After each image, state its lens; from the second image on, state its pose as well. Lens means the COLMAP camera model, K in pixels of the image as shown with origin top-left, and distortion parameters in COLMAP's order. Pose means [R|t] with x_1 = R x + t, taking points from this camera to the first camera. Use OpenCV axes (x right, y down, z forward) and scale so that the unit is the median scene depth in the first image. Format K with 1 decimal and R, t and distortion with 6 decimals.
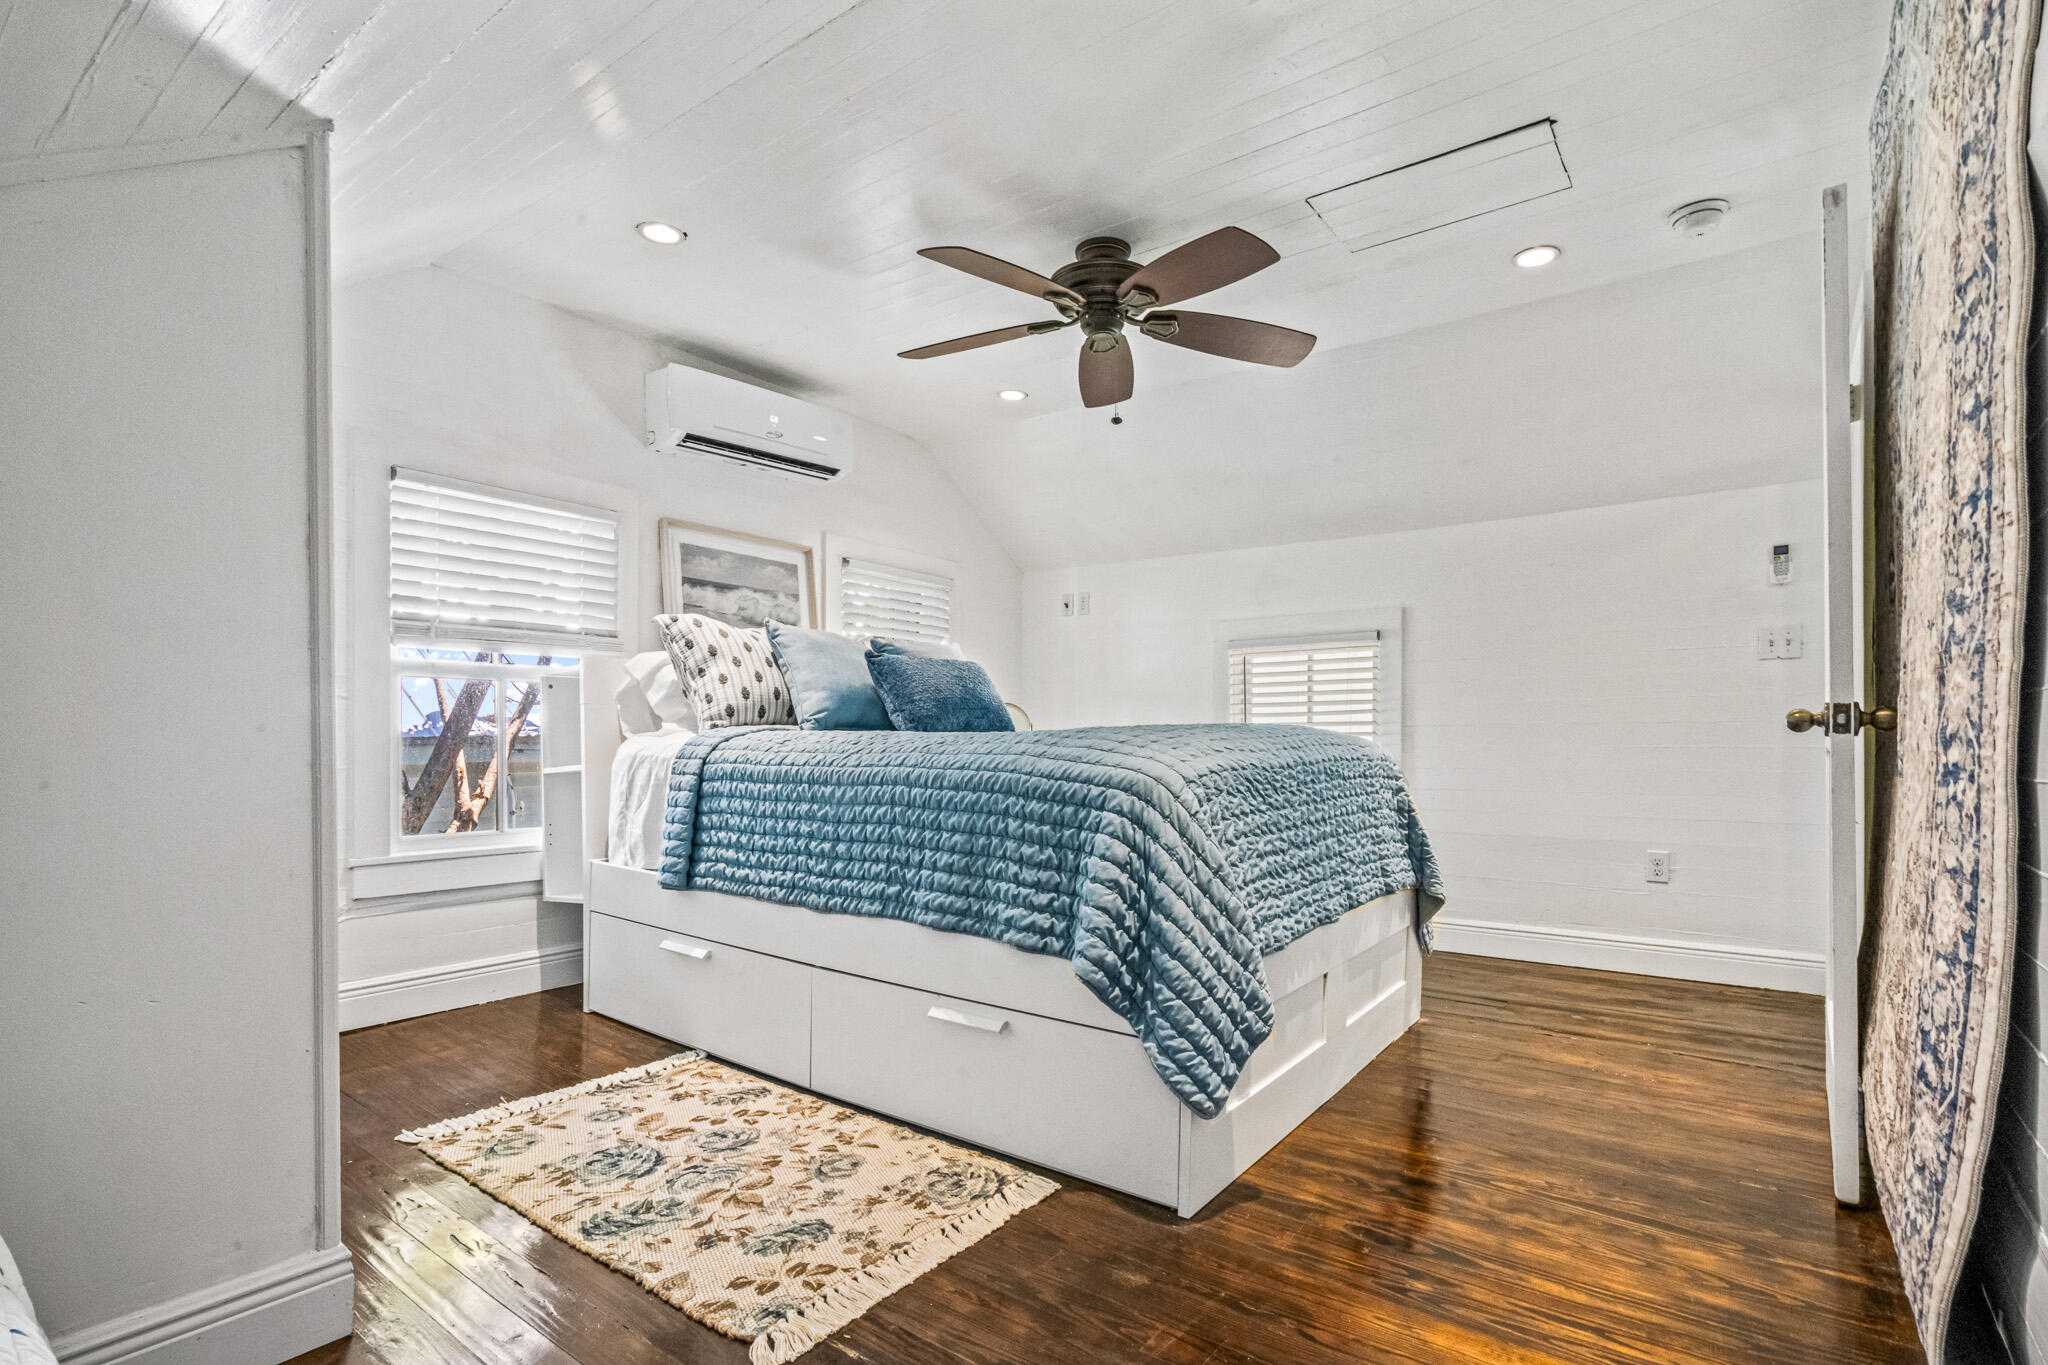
lens RADIAL K [[980.5, 0, 1022.3], [0, 980.5, 719.7], [0, 0, 1]] dist [0.089950, 0.000058]
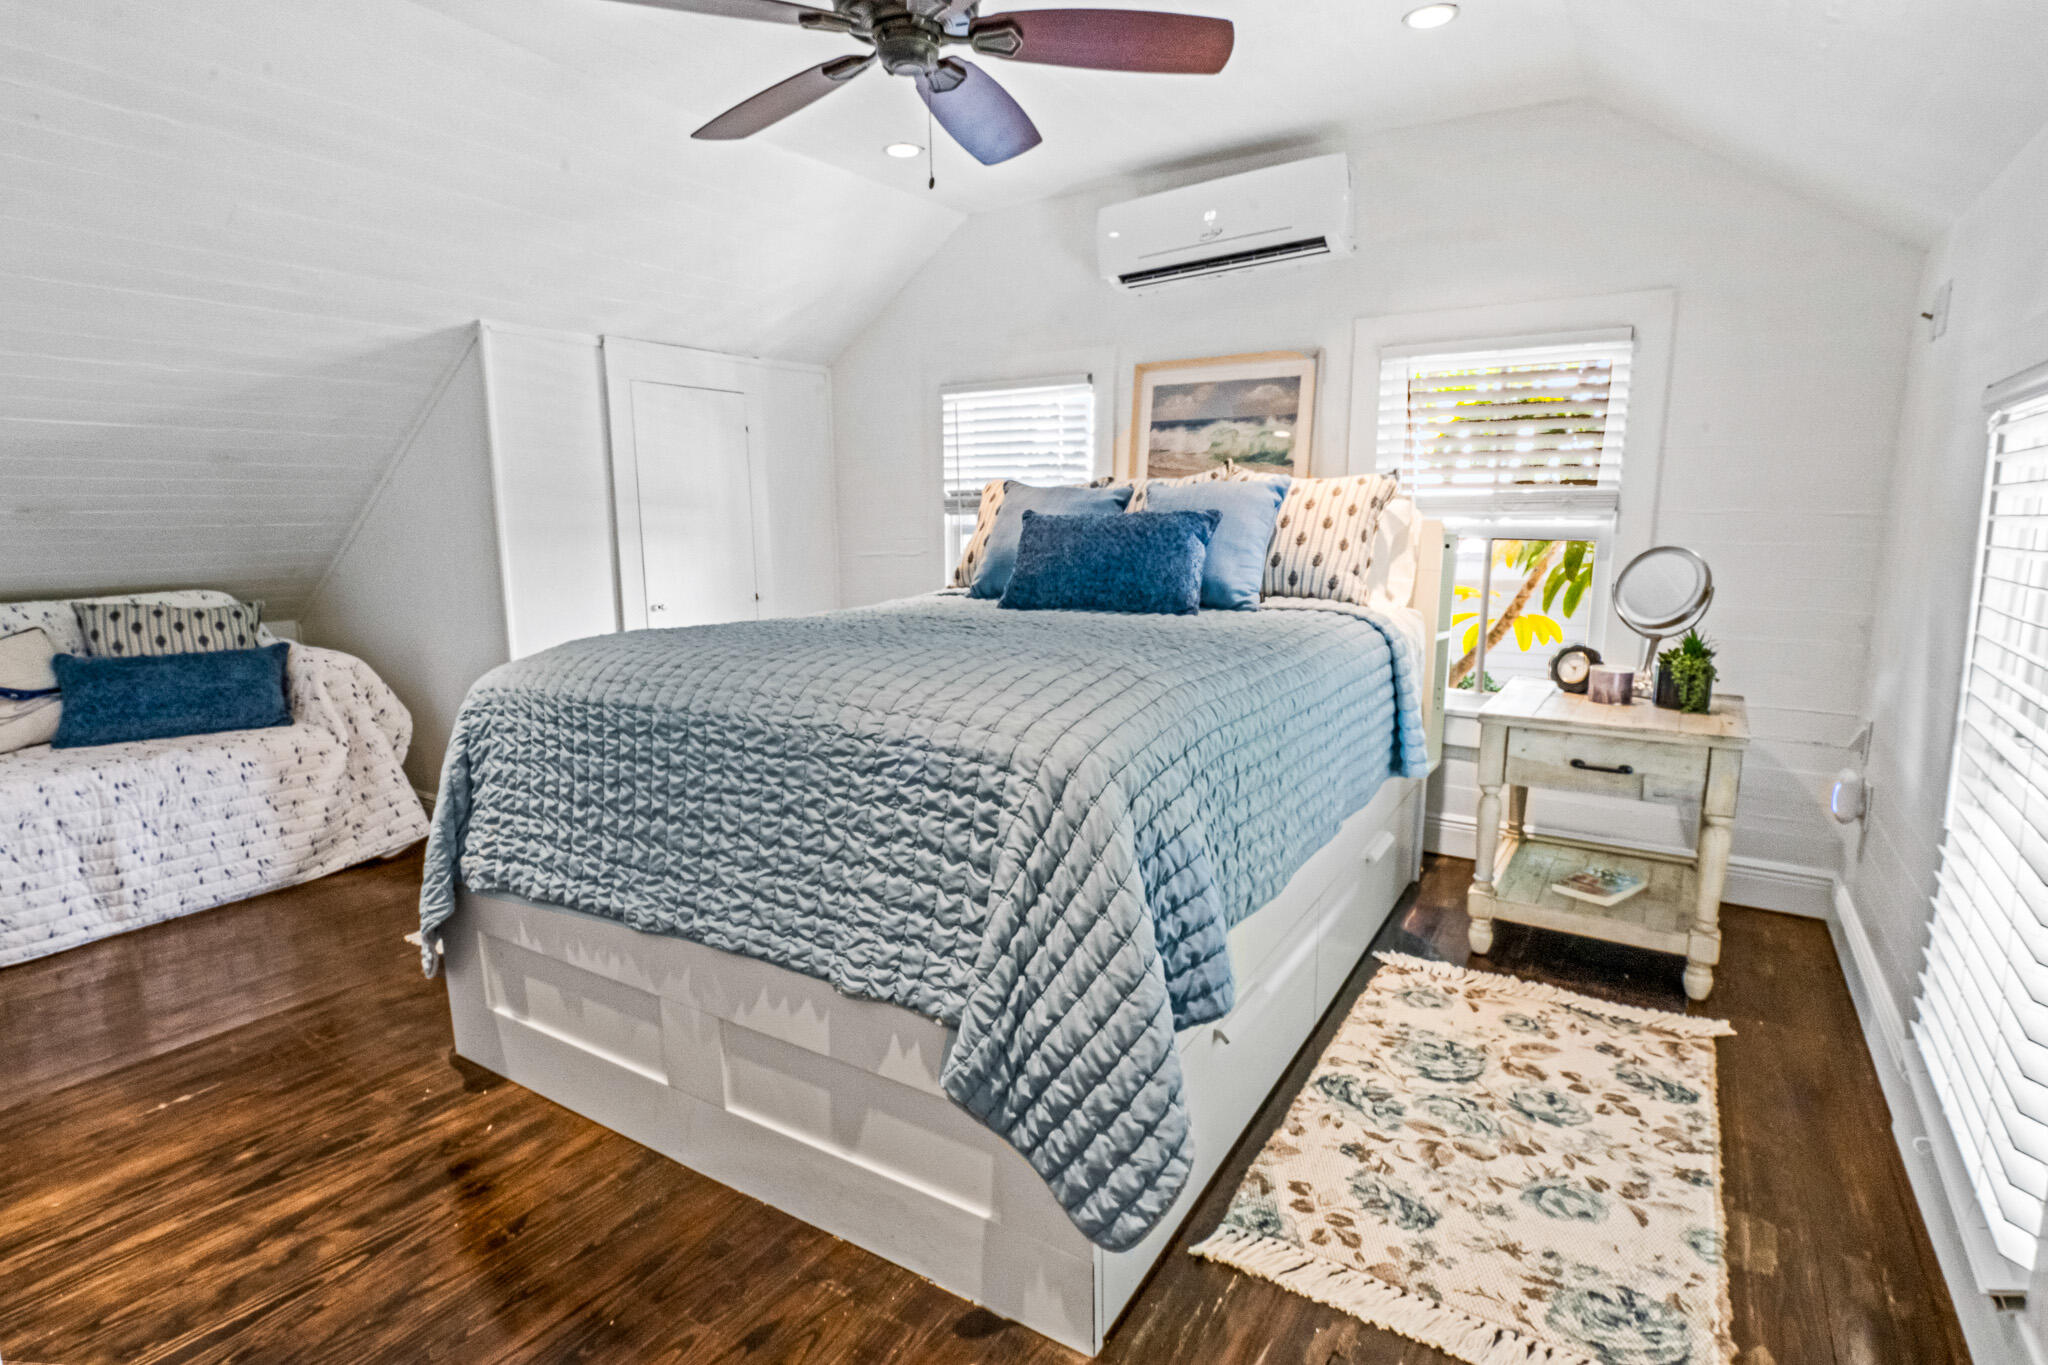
lens RADIAL K [[1037.5, 0, 1024.0], [0, 1037.5, 682.5], [0, 0, 1]] dist [-0.001703, -0.000842]
pose [[0.063357, 0.128820, -0.989642, 0.660823], [0.003217, 0.991603, 0.129281, -0.024855], [0.997986, -0.011375, 0.062410, 0.805559]]
